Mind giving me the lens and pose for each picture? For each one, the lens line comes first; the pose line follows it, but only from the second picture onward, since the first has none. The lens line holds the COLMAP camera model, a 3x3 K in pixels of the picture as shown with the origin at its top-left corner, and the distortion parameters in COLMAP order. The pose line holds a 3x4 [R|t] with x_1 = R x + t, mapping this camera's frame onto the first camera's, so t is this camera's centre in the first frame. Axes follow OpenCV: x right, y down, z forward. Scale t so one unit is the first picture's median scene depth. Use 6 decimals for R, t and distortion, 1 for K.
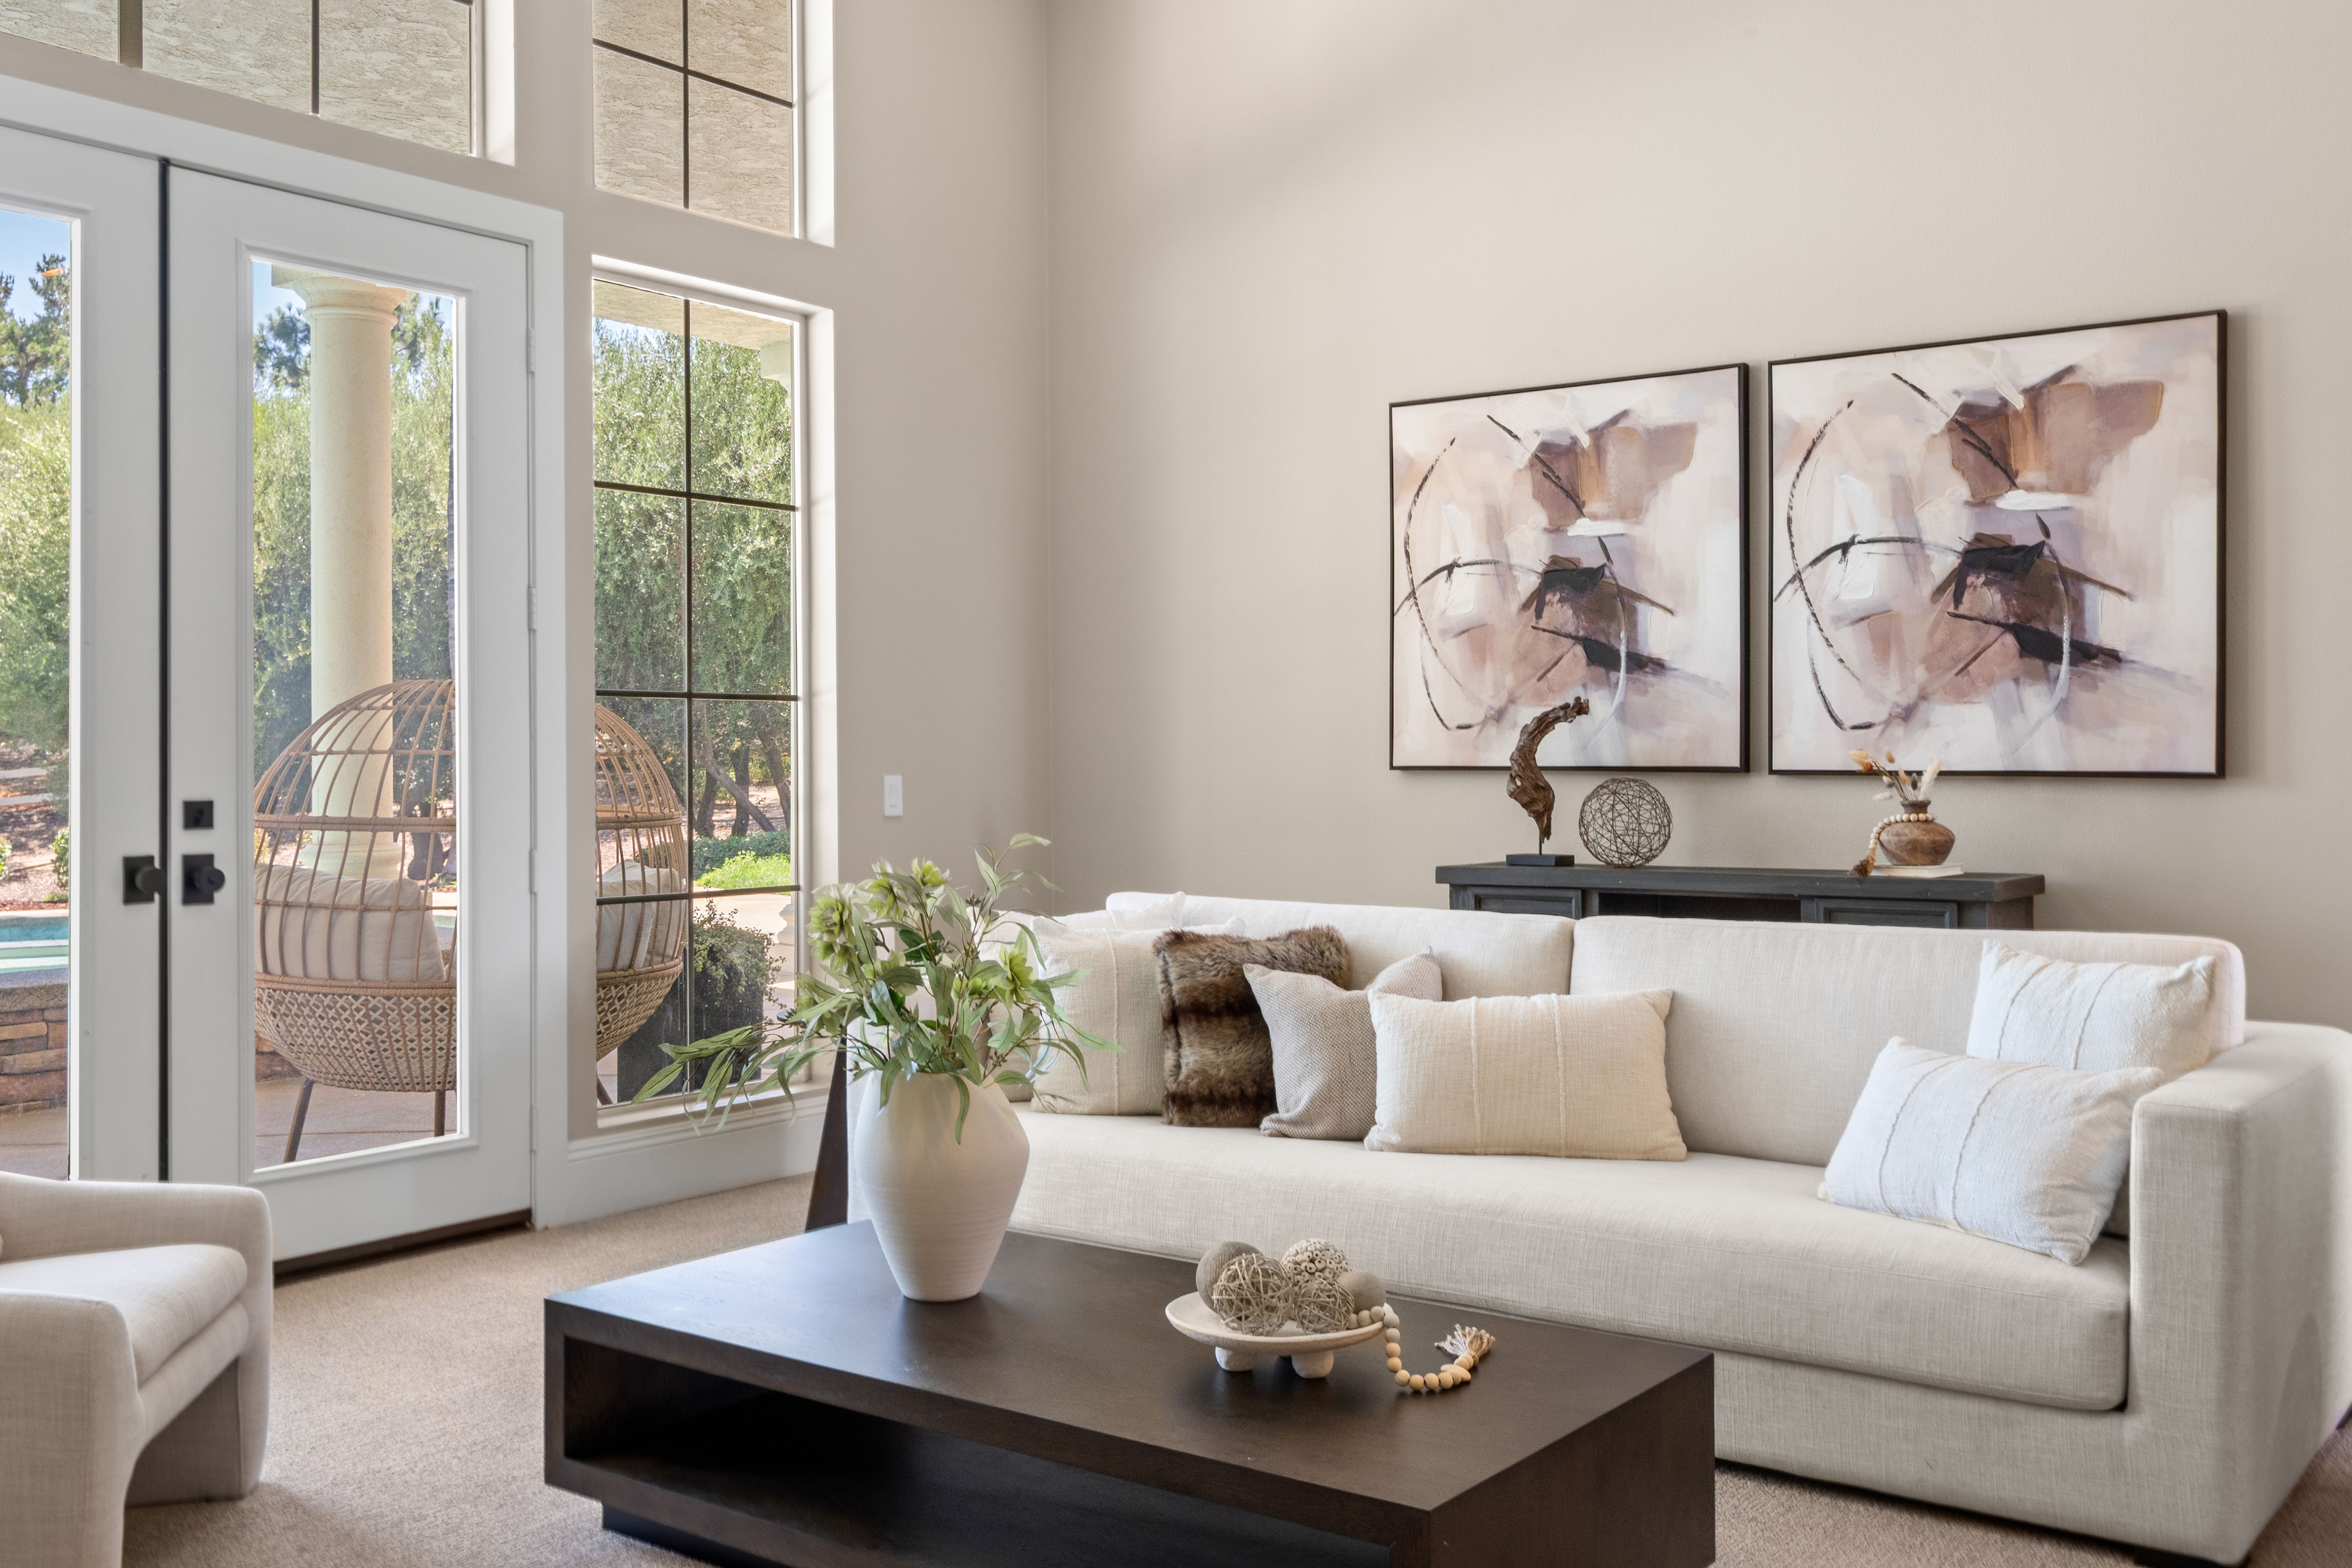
lens RADIAL K [[2118.3, 0, 1176.0], [0, 2118.3, 784.0], [0, 0, 1]] dist [-0.002054, 0.009661]
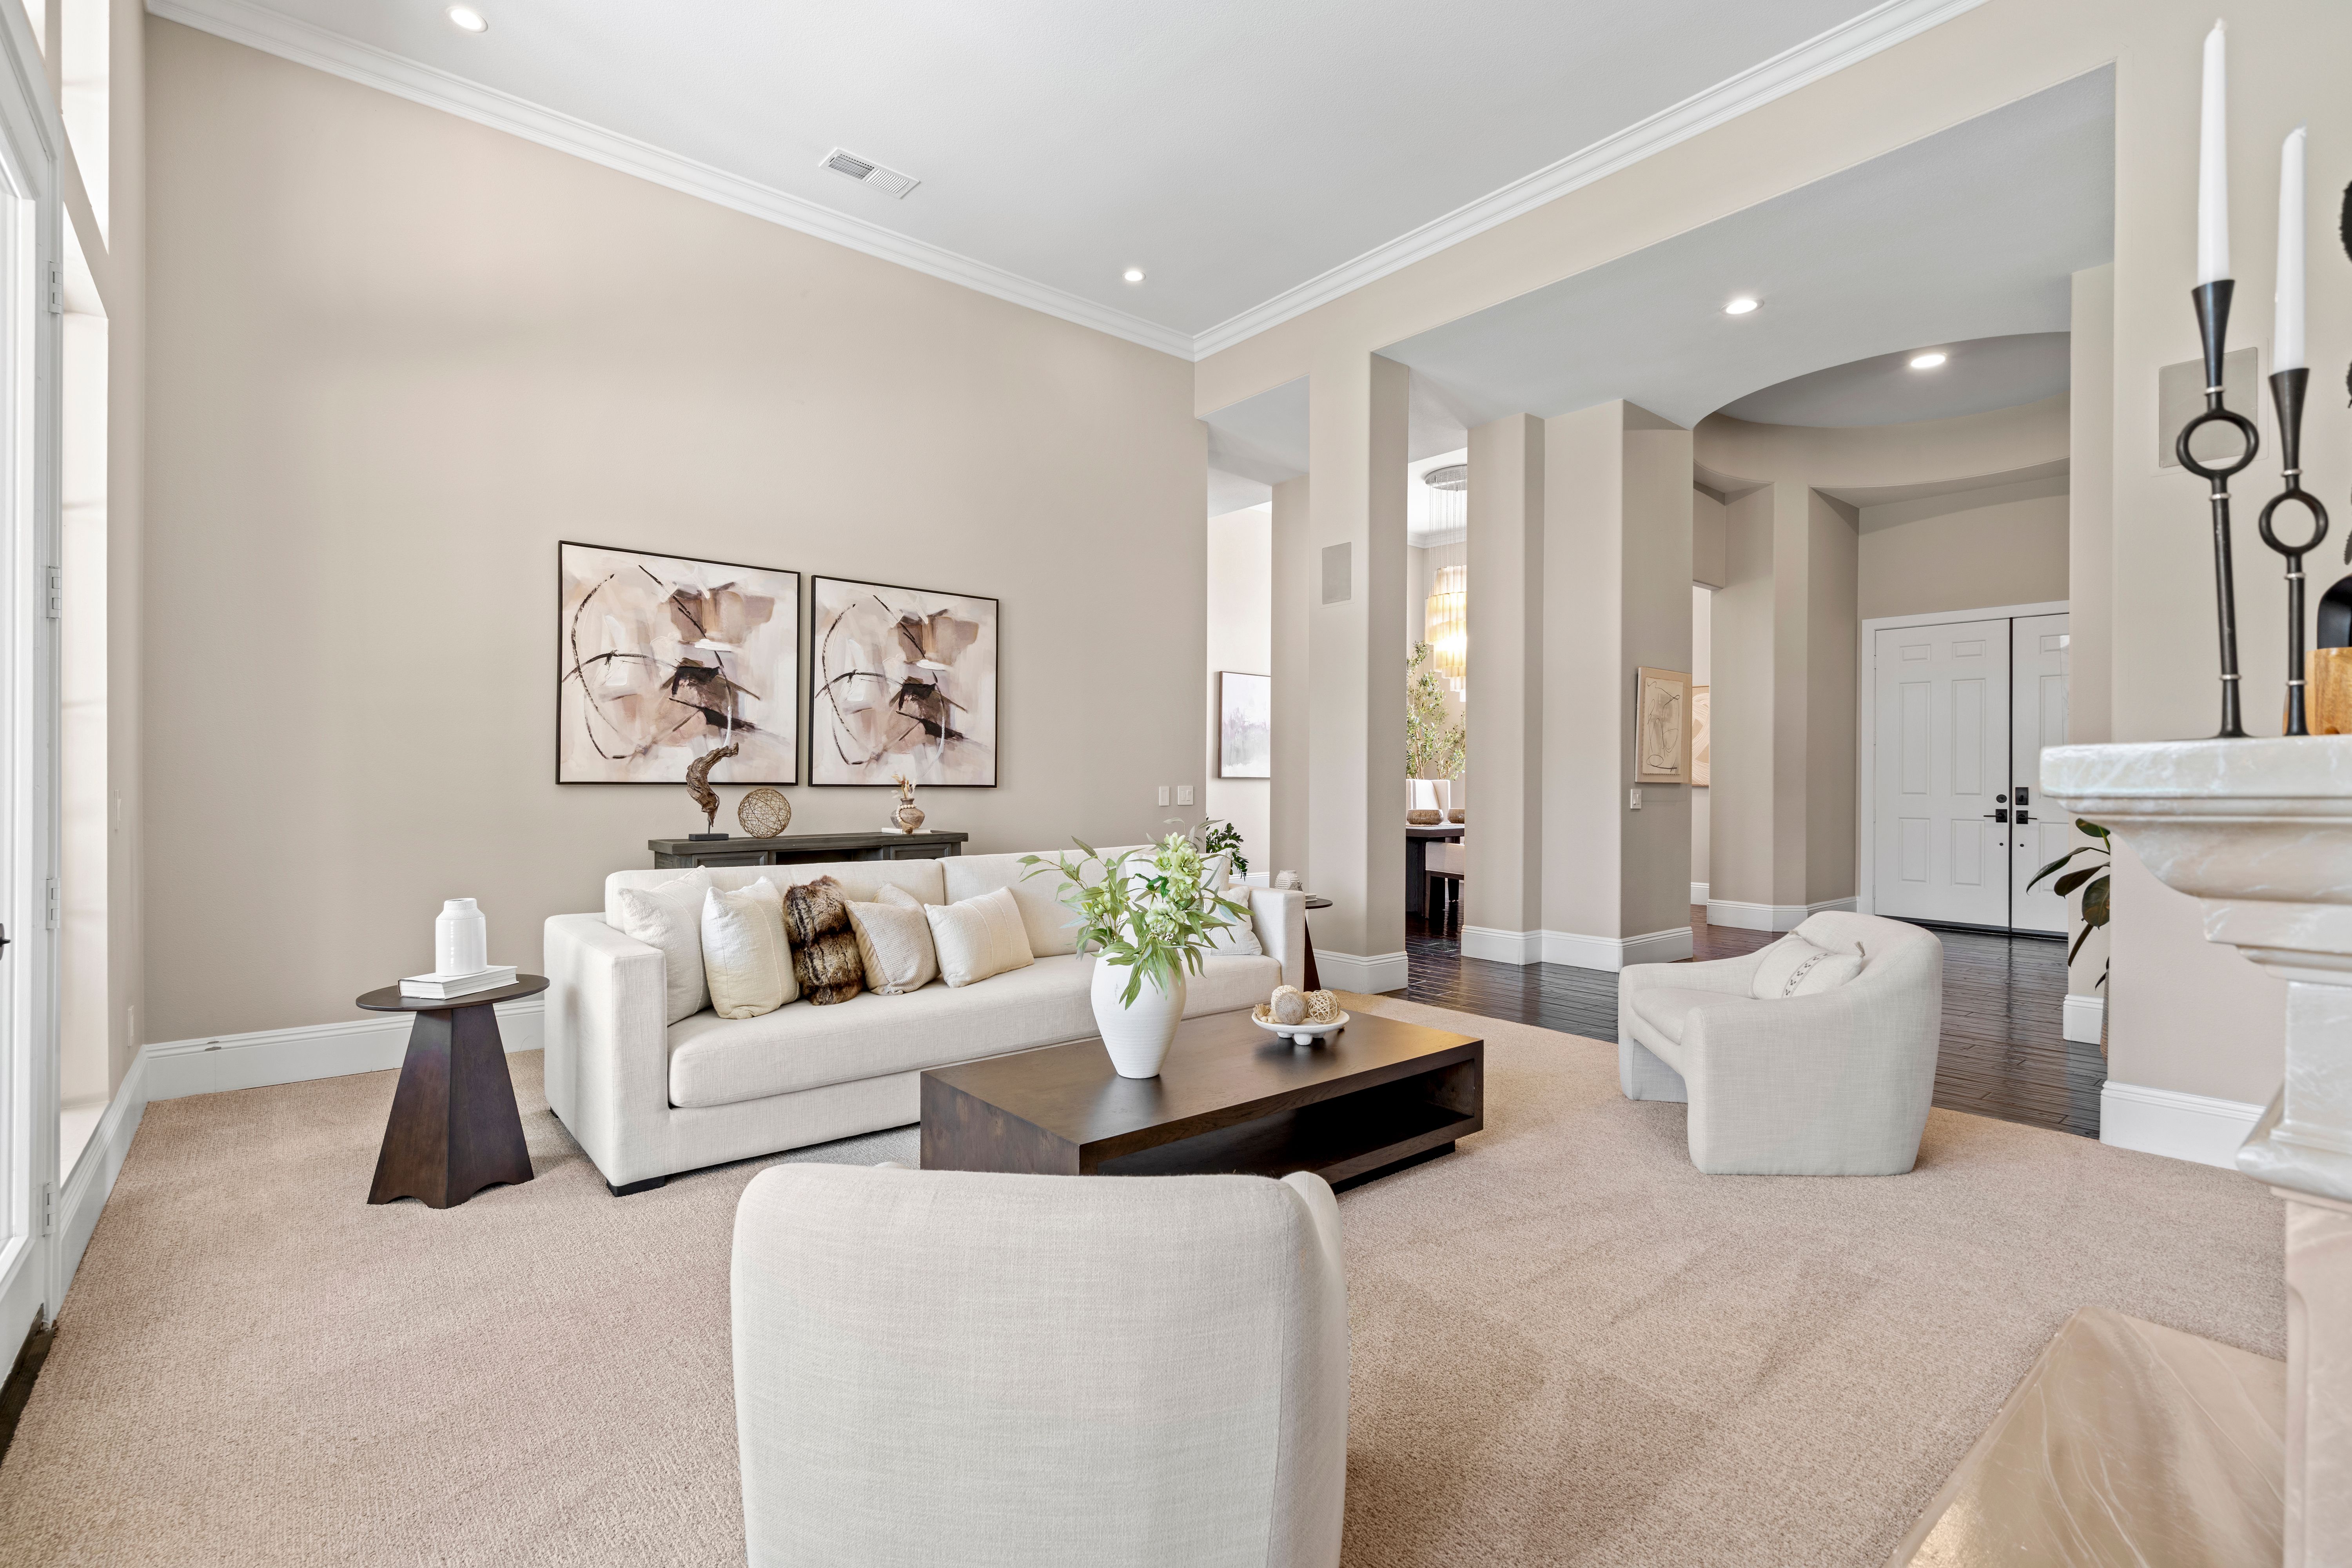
lens RADIAL K [[1077.0, 0, 1162.0], [0, 1077.0, 783.4], [0, 0, 1]] dist [0.002379, -0.000007]
pose [[0.244642, -0.003894, 0.969606, -0.630506], [0.001126, 0.999992, 0.003732, -0.011098], [-0.969613, 0.000179, 0.244645, 0.464167]]
